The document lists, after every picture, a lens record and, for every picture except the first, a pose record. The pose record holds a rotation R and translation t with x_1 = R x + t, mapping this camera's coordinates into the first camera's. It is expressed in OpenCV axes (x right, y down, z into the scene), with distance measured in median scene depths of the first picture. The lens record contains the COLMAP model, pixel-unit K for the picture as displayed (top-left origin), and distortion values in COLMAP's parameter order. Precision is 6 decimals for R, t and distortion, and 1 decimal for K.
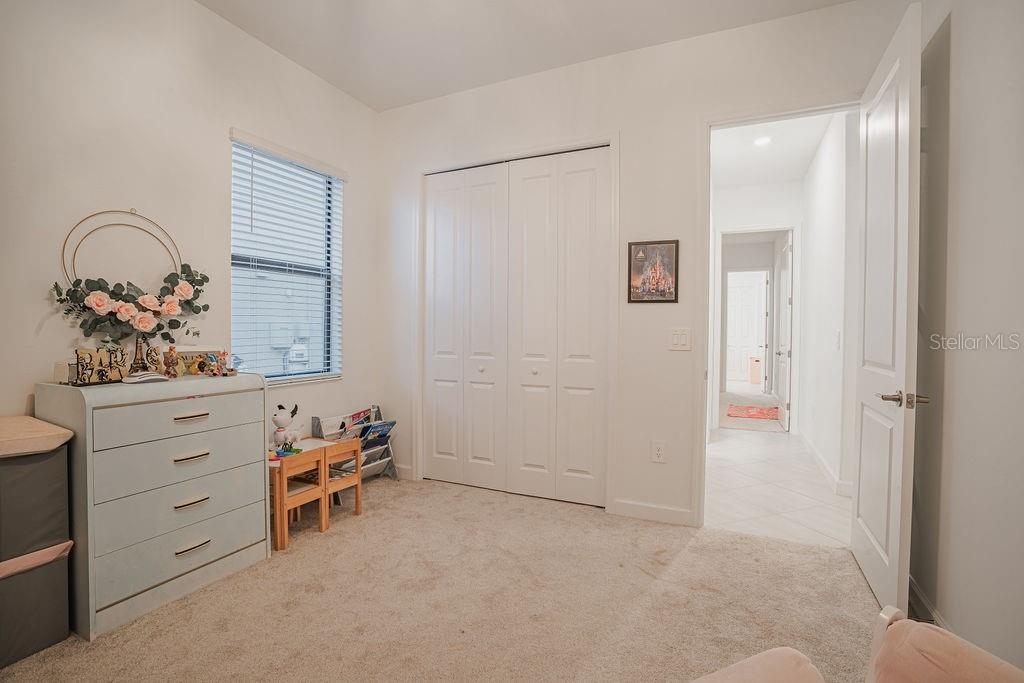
lens RADIAL K [[484.8, 0, 522.6], [0, 484.8, 341.7], [0, 0, 1]] dist [-0.002039, -0.000352]
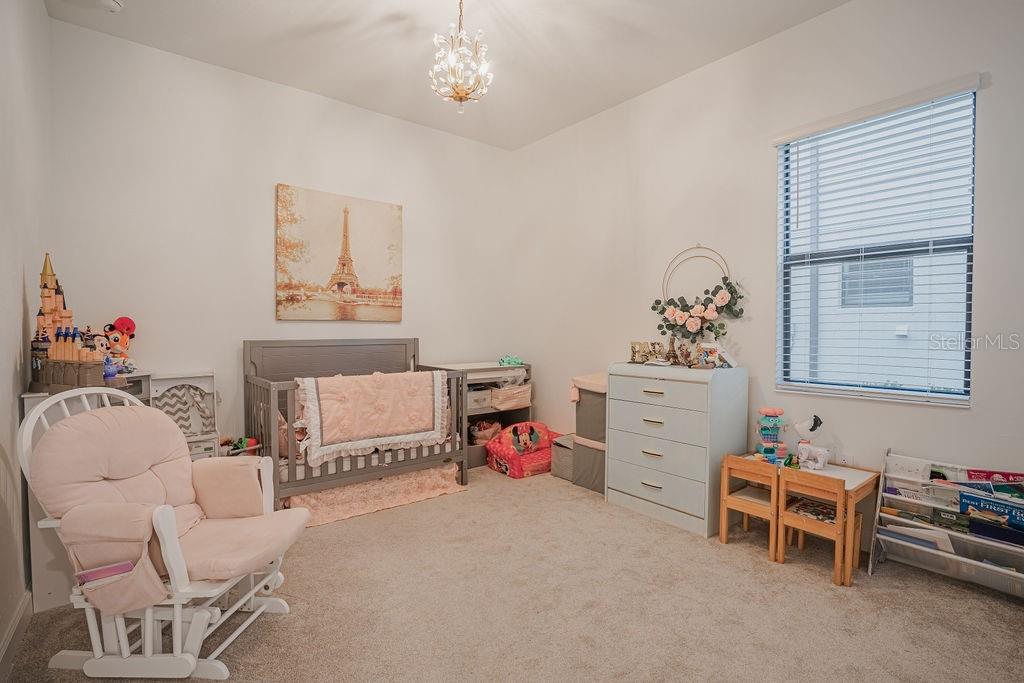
lens RADIAL K [[484.8, 0, 522.6], [0, 484.8, 341.7], [0, 0, 1]] dist [-0.002039, -0.000352]
pose [[-0.433219, 0.027139, -0.900880, 0.617800], [-0.018299, 0.999076, 0.038897, -0.033704], [0.901103, 0.033336, -0.432321, 1.049756]]
